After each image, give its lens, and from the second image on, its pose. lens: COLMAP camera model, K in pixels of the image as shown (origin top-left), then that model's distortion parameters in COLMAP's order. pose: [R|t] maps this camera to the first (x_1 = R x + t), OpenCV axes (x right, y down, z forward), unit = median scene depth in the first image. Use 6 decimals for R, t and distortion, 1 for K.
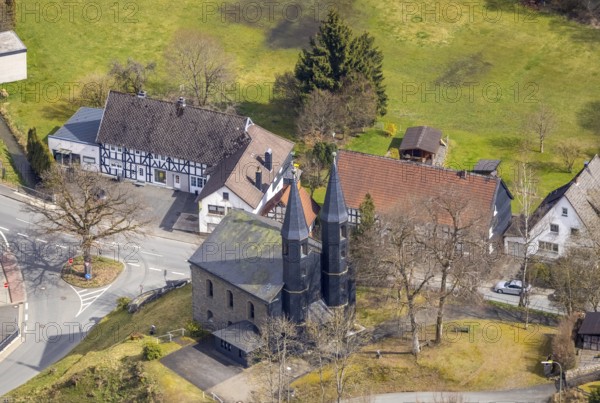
lens RADIAL K [[2099.4, 0, 300.0], [0, 2099.4, 201.5], [0, 0, 1]] dist [-0.204608, -2.110415]
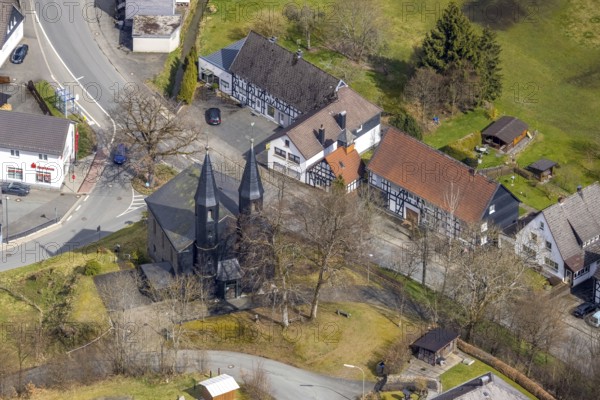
lens RADIAL K [[1757.7, 0, 300.0], [0, 1757.7, 200.0], [0, 0, 1]] dist [0.045754, 0.575256]
pose [[0.964313, 0.226891, -0.136462, 0.098144], [-0.219849, 0.973377, 0.064828, -0.032226], [0.147538, -0.032514, 0.988522, 0.027892]]
